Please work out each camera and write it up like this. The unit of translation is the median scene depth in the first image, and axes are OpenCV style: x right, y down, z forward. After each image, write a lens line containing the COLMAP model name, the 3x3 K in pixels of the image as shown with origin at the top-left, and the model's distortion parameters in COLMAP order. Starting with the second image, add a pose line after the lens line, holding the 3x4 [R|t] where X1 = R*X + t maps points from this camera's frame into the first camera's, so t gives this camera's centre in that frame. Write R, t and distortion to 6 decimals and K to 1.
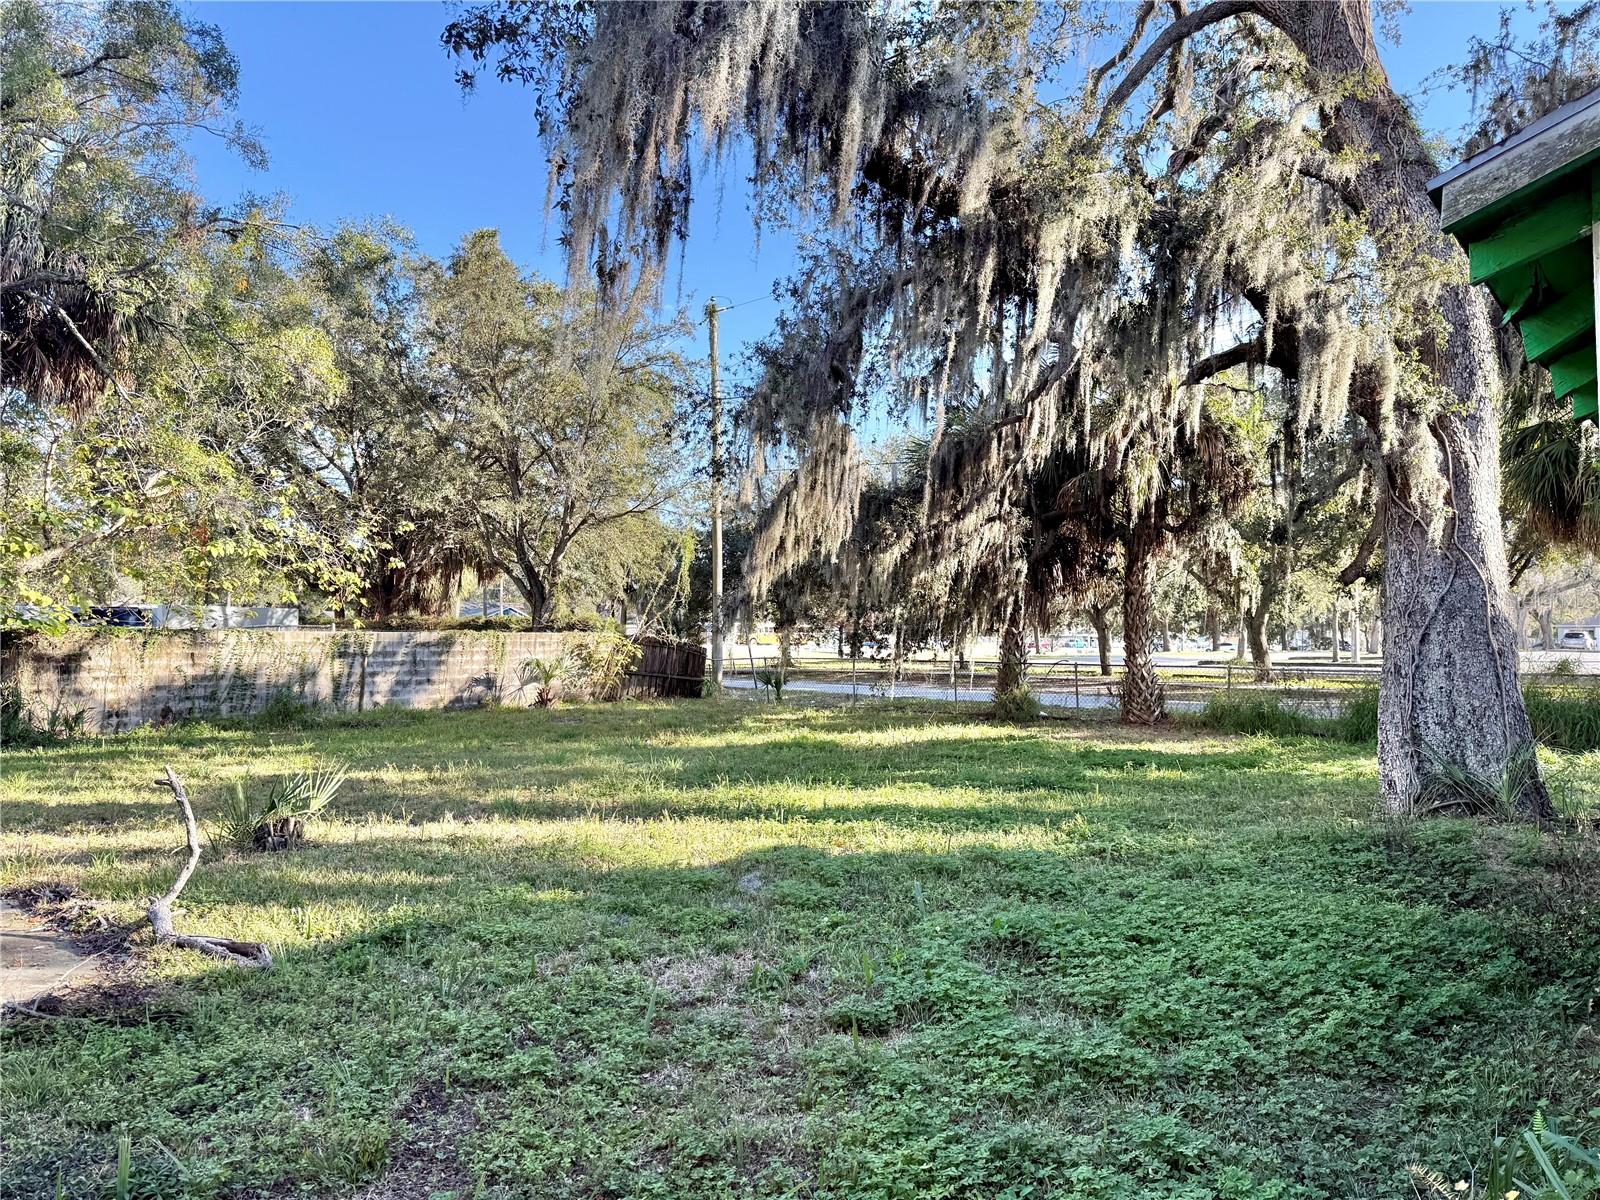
lens RADIAL K [[1099.7, 0, 805.9], [0, 1099.7, 607.3], [0, 0, 1]] dist [0.036448, -0.056723]
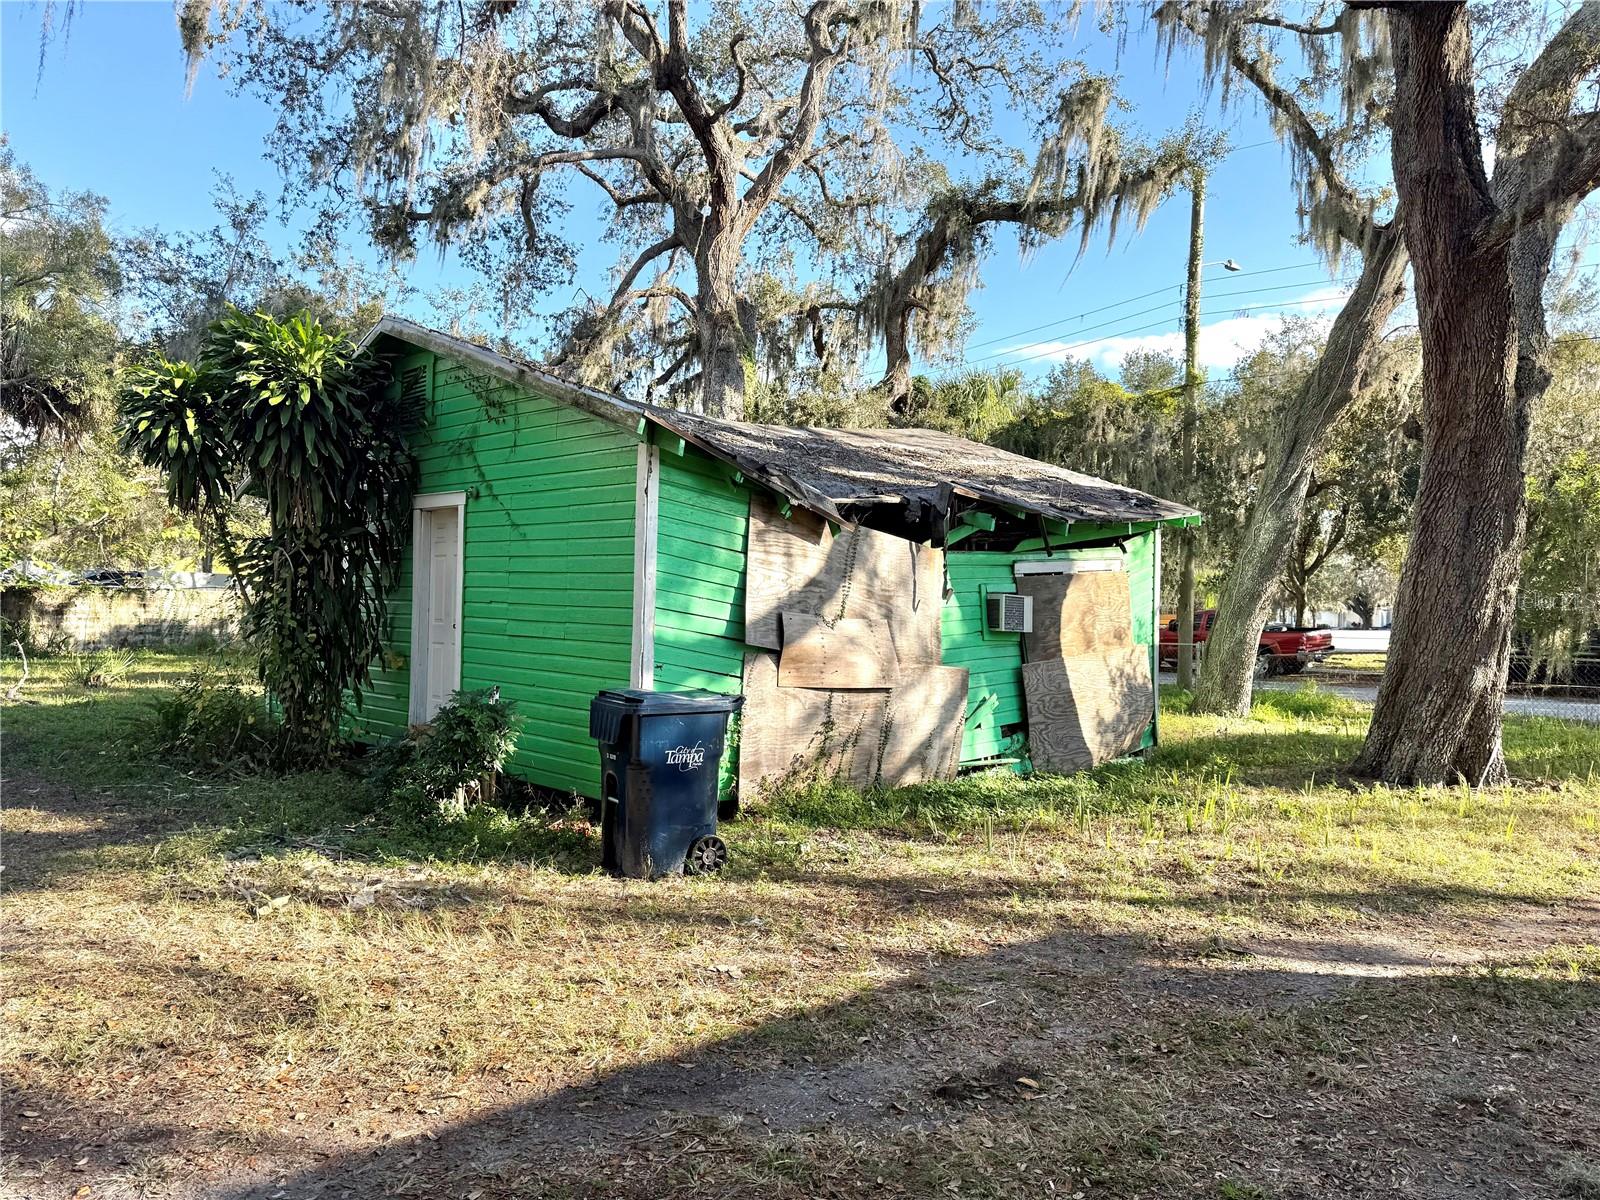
lens RADIAL K [[1099.7, 0, 800.1], [0, 1099.7, 602.9], [0, 0, 1]] dist [0.036448, -0.056723]
pose [[0.998252, 0.019969, -0.055630, 0.456116], [-0.018762, 0.999579, 0.022132, -0.011383], [0.056048, -0.021049, 0.998206, -0.494930]]
